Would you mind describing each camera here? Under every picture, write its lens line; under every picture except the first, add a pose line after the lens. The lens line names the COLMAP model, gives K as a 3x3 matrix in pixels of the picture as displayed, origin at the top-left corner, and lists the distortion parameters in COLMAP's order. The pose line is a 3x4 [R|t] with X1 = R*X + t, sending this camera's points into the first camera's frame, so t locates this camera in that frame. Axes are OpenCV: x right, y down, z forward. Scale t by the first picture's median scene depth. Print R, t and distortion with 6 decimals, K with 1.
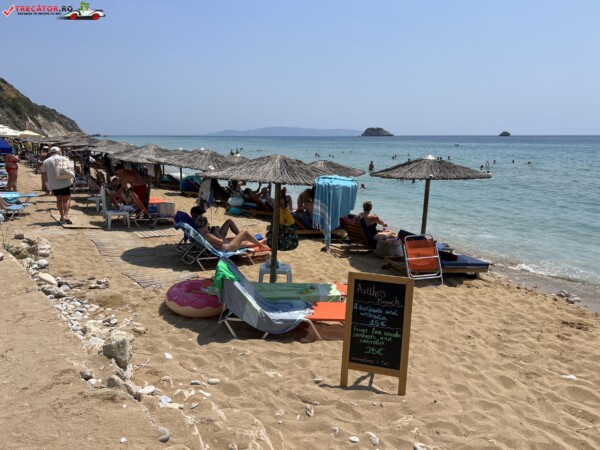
lens RADIAL K [[455.4, 0, 298.7], [0, 455.4, 223.6], [0, 0, 1]] dist [0.095540, -0.124397]
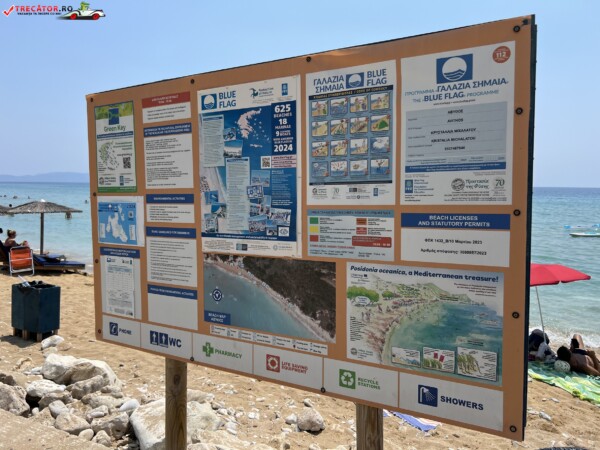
lens RADIAL K [[460.5, 0, 296.0], [0, 460.5, 224.0], [0, 0, 1]] dist [0.012186, -0.001056]
pose [[0.914768, -0.031753, 0.402730, 0.580379], [0.072046, 0.993748, -0.085293, 0.183752], [-0.397504, 0.107038, 0.911336, -1.082044]]
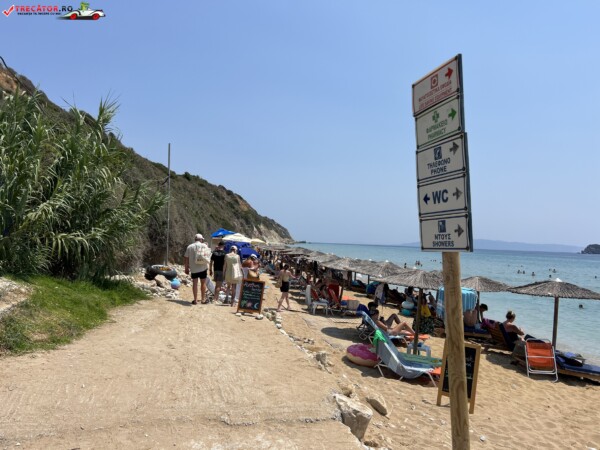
lens RADIAL K [[455.4, 0, 298.7], [0, 455.4, 223.6], [0, 0, 1]] dist [0.095540, -0.124397]
pose [[0.914390, 0.019135, -0.404383, 0.190860], [-0.113481, 0.970951, -0.210658, 0.070372], [0.388605, 0.238514, 0.889999, -0.578285]]
